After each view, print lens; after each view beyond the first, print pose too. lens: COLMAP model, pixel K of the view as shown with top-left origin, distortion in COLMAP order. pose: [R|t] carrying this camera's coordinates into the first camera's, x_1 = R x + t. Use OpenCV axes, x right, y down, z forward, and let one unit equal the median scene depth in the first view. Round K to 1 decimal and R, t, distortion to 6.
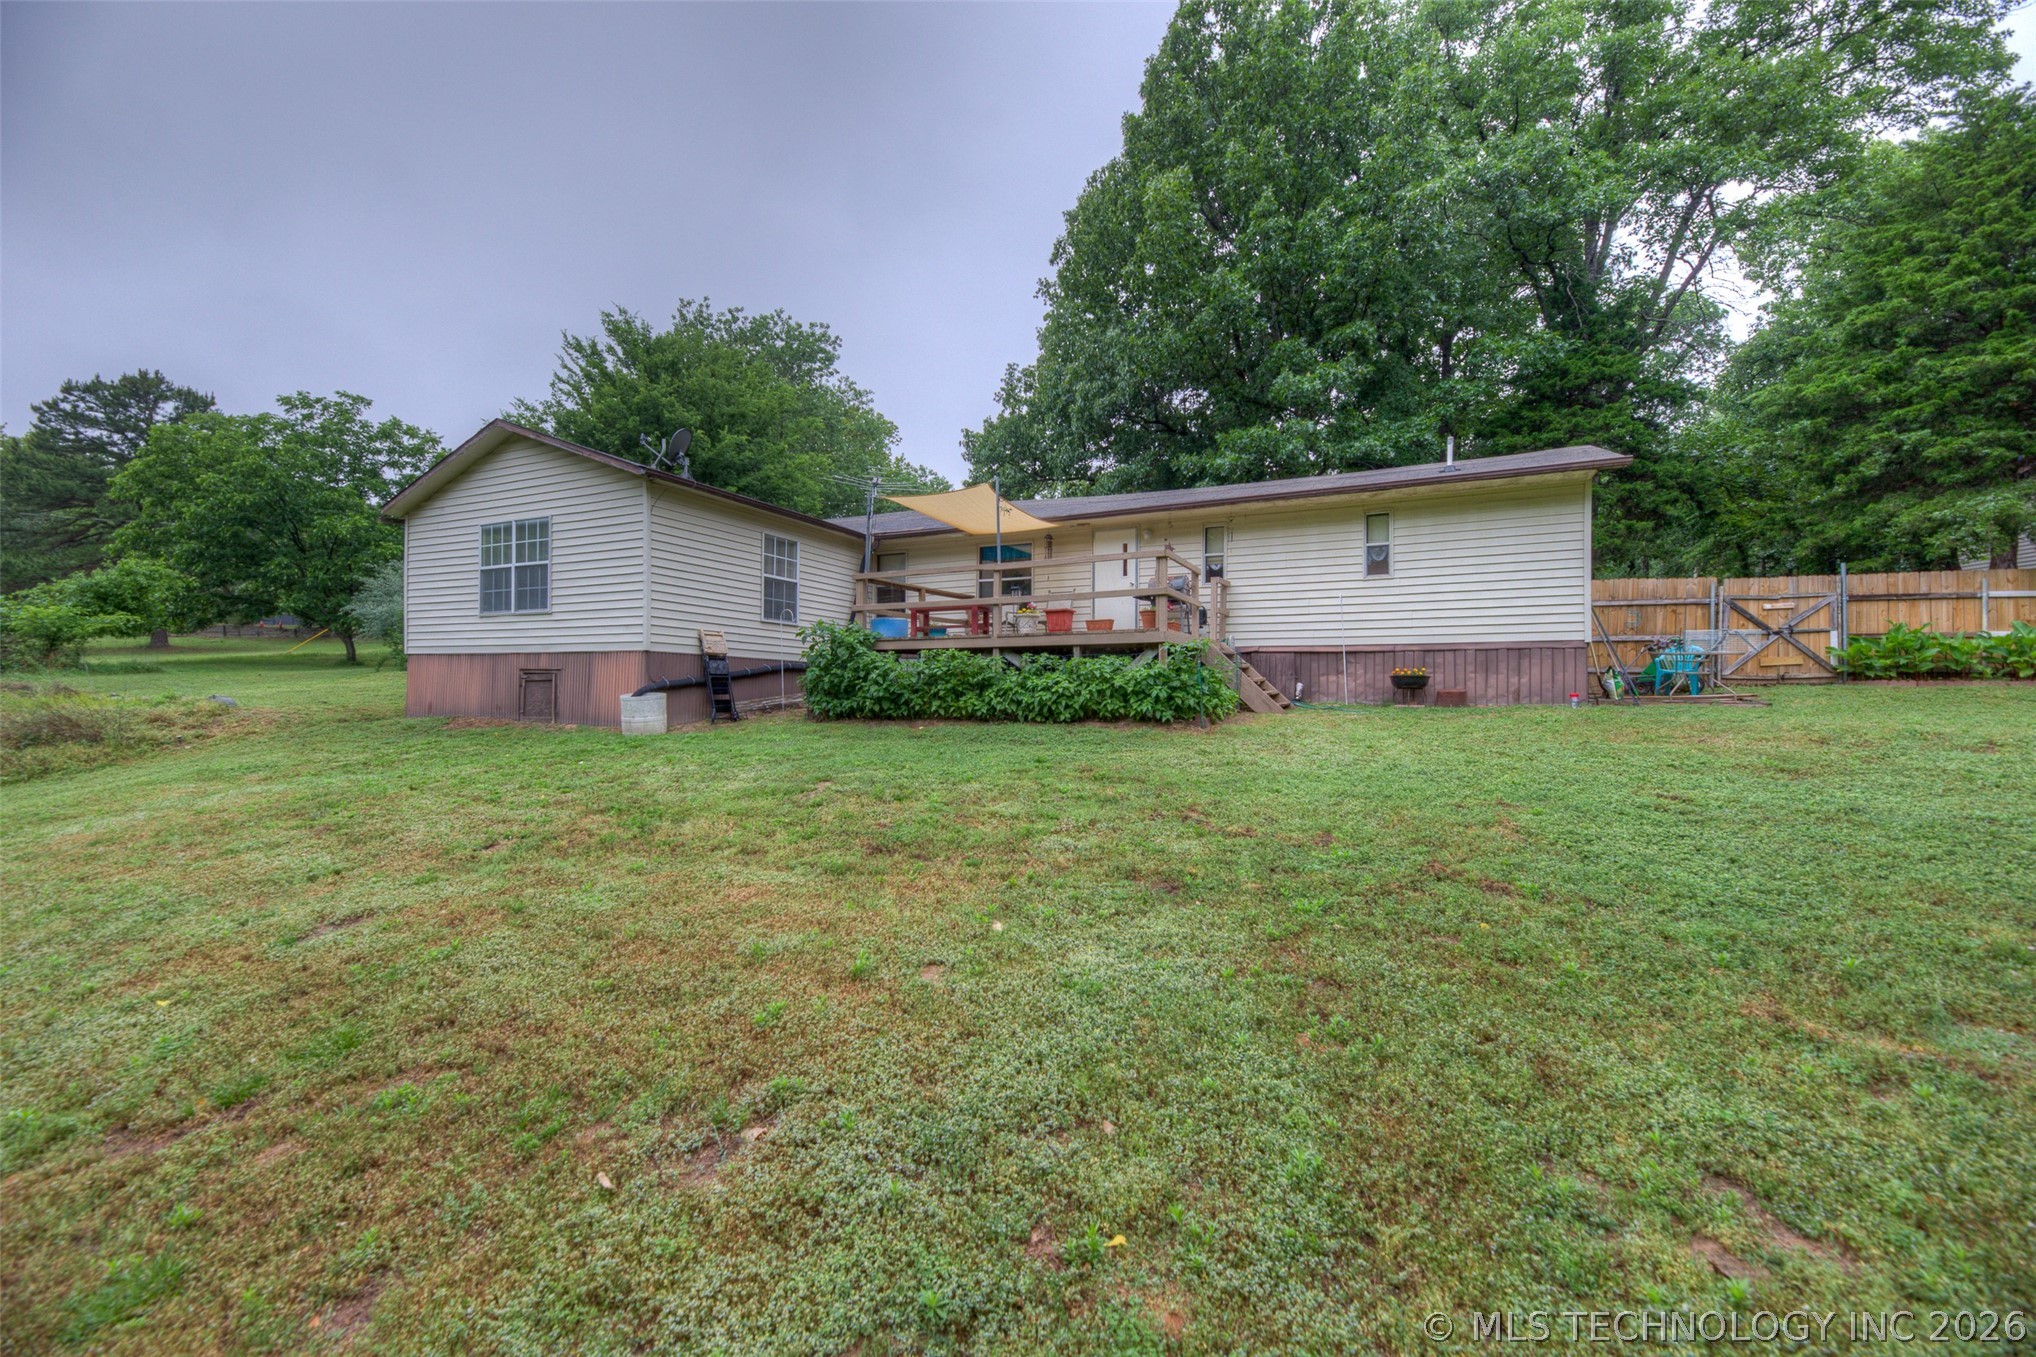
lens RADIAL K [[805.6, 0, 1002.7], [0, 805.6, 678.5], [0, 0, 1]] dist [0.012607, -0.002859]
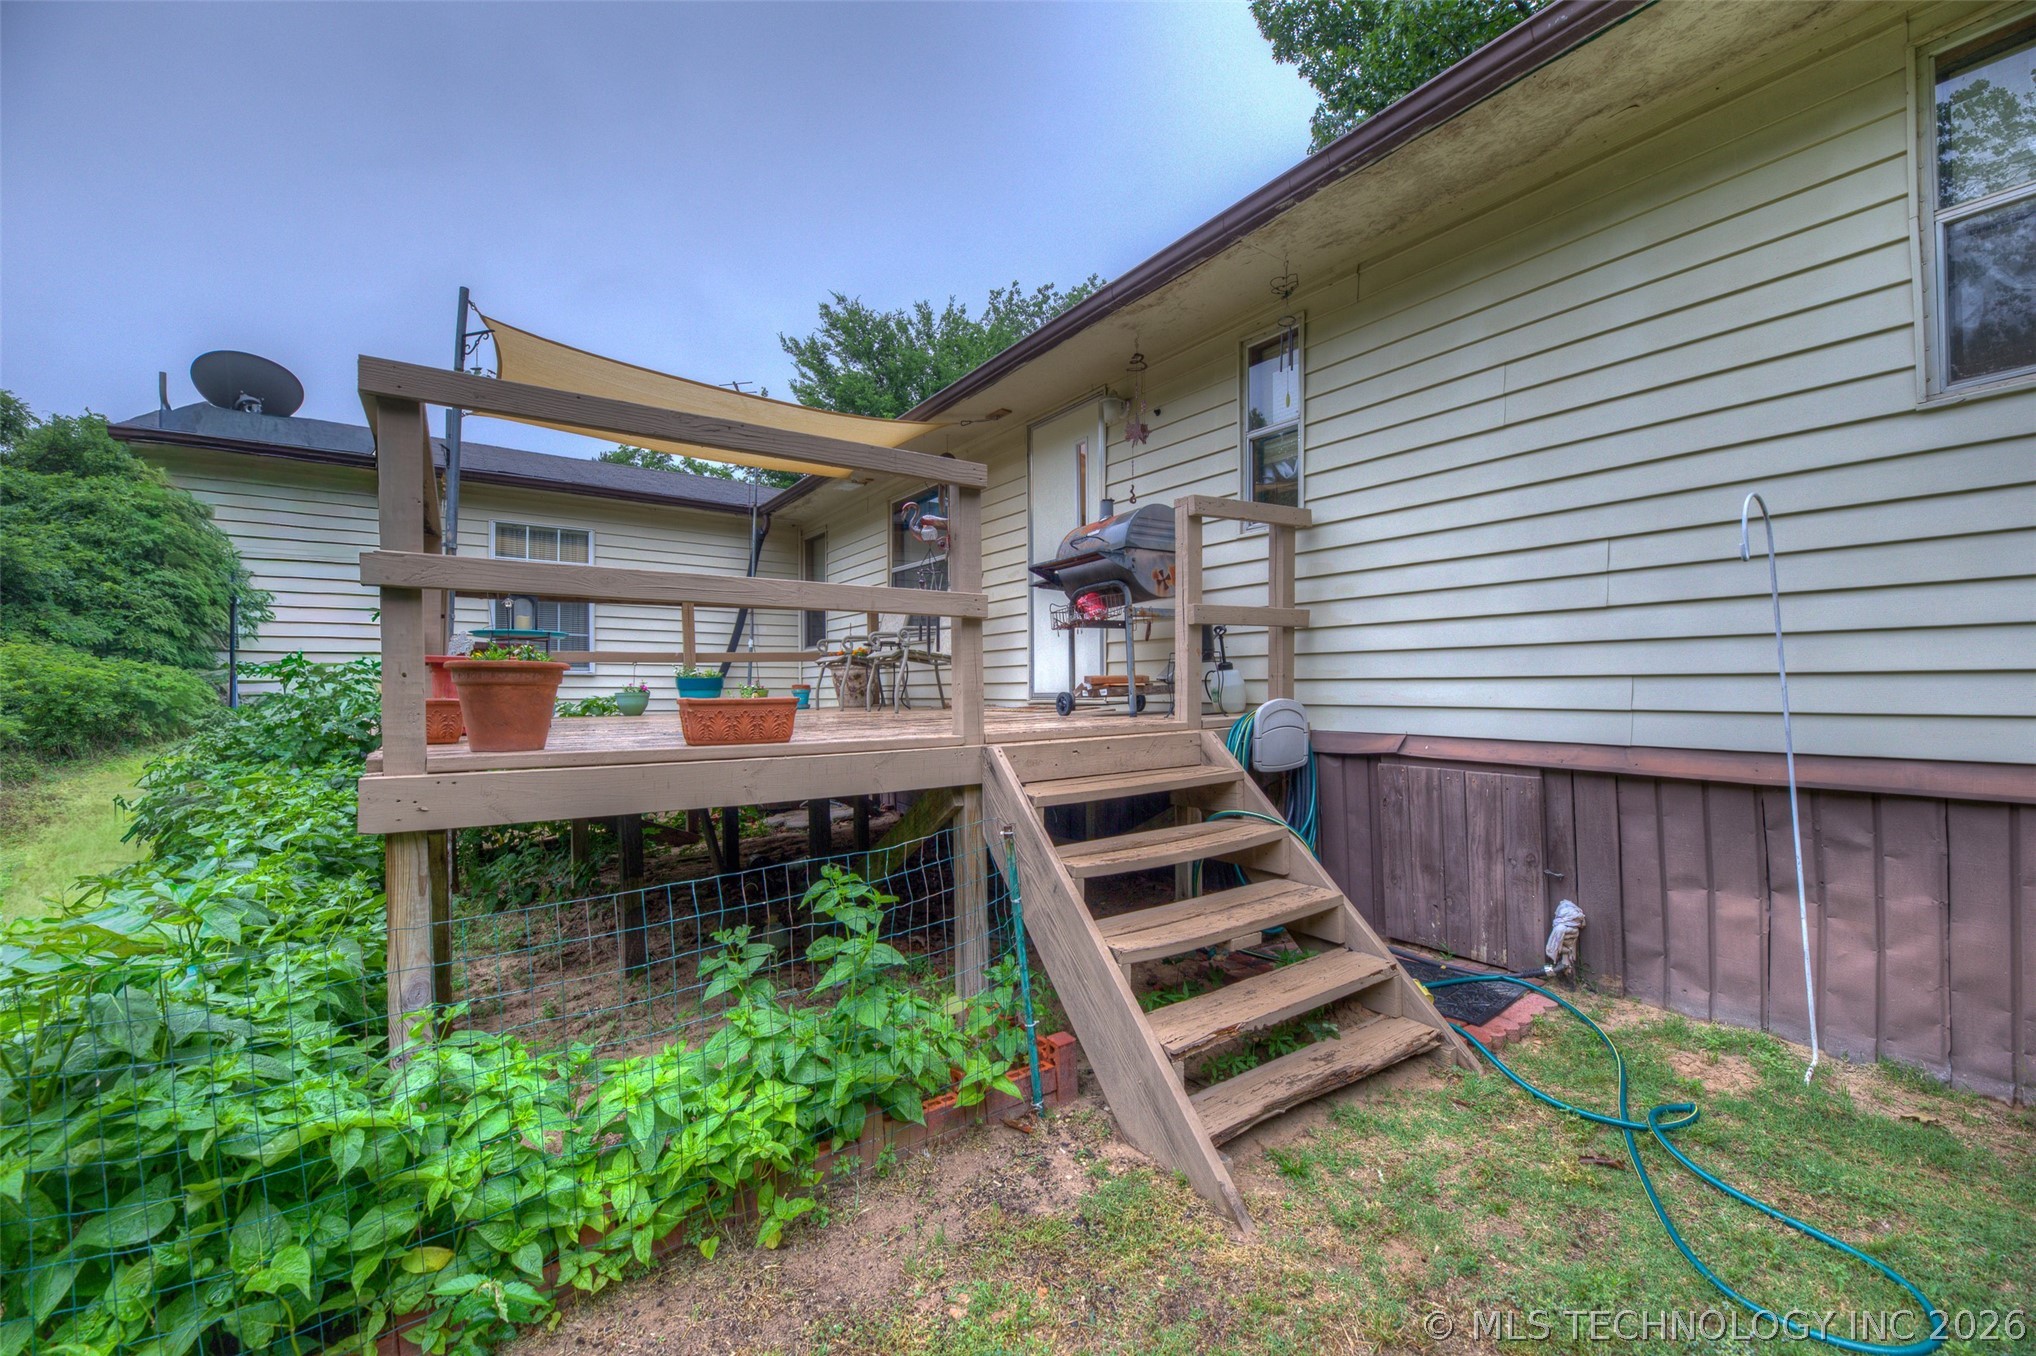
lens RADIAL K [[805.6, 0, 1012.6], [0, 805.6, 674.6], [0, 0, 1]] dist [0.012607, -0.002859]
pose [[0.870090, -0.013717, -0.492701, 0.331033], [0.015862, 0.999874, 0.000174, -0.061489], [0.492637, -0.007967, 0.870198, 0.682835]]
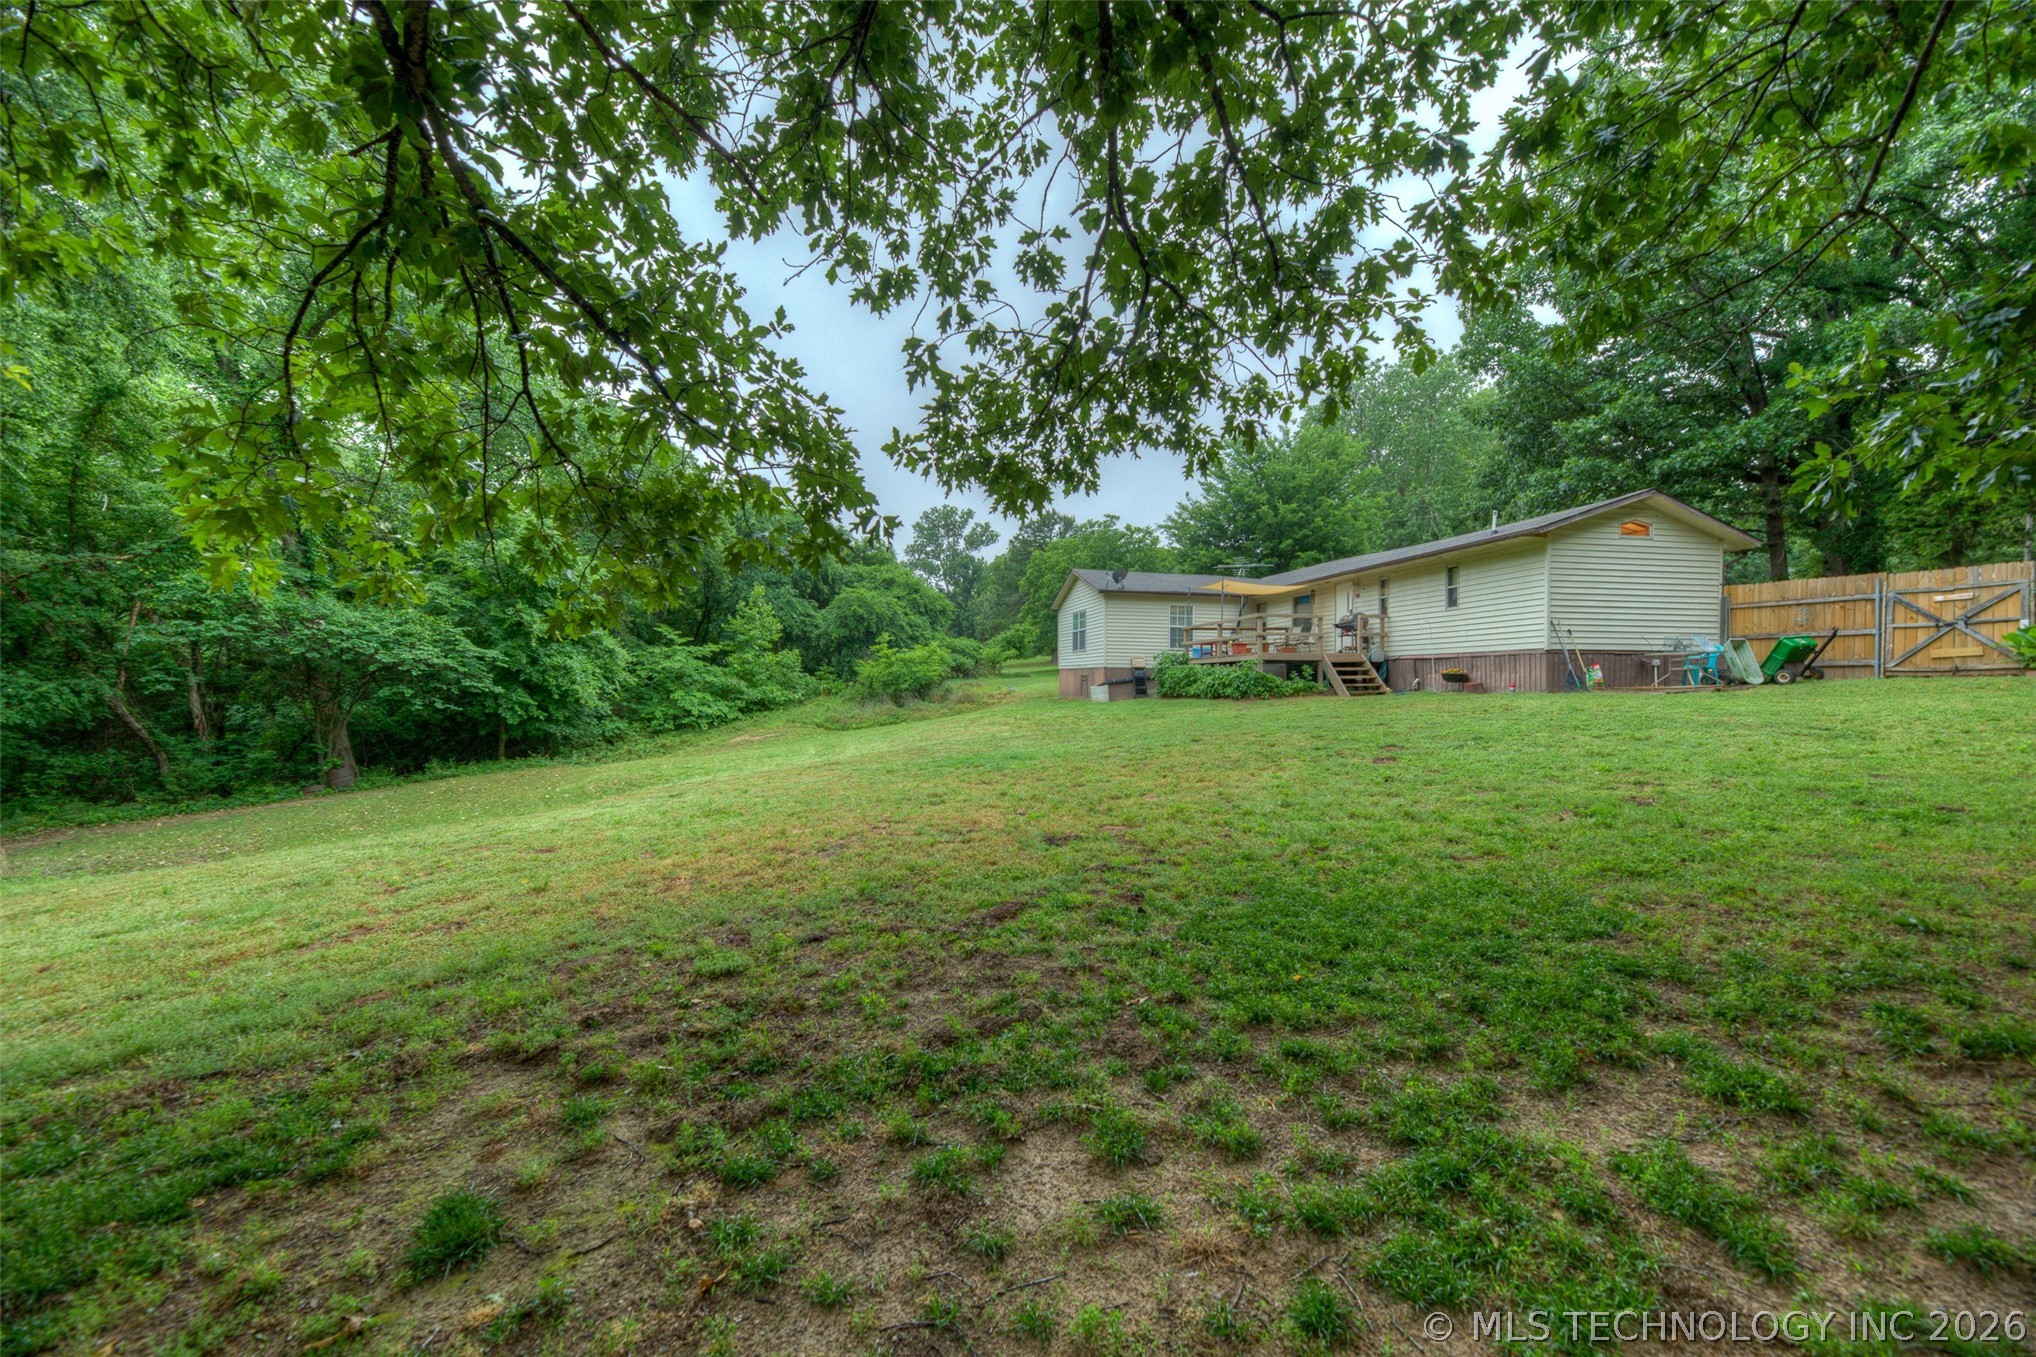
lens RADIAL K [[805.6, 0, 1017.9], [0, 805.6, 685.1], [0, 0, 1]] dist [0.012607, -0.002859]
pose [[0.612730, -0.001159, -0.790291, 1.078707], [0.011452, 0.999907, 0.007412, -0.002268], [0.790209, -0.013592, 0.612686, -0.537268]]
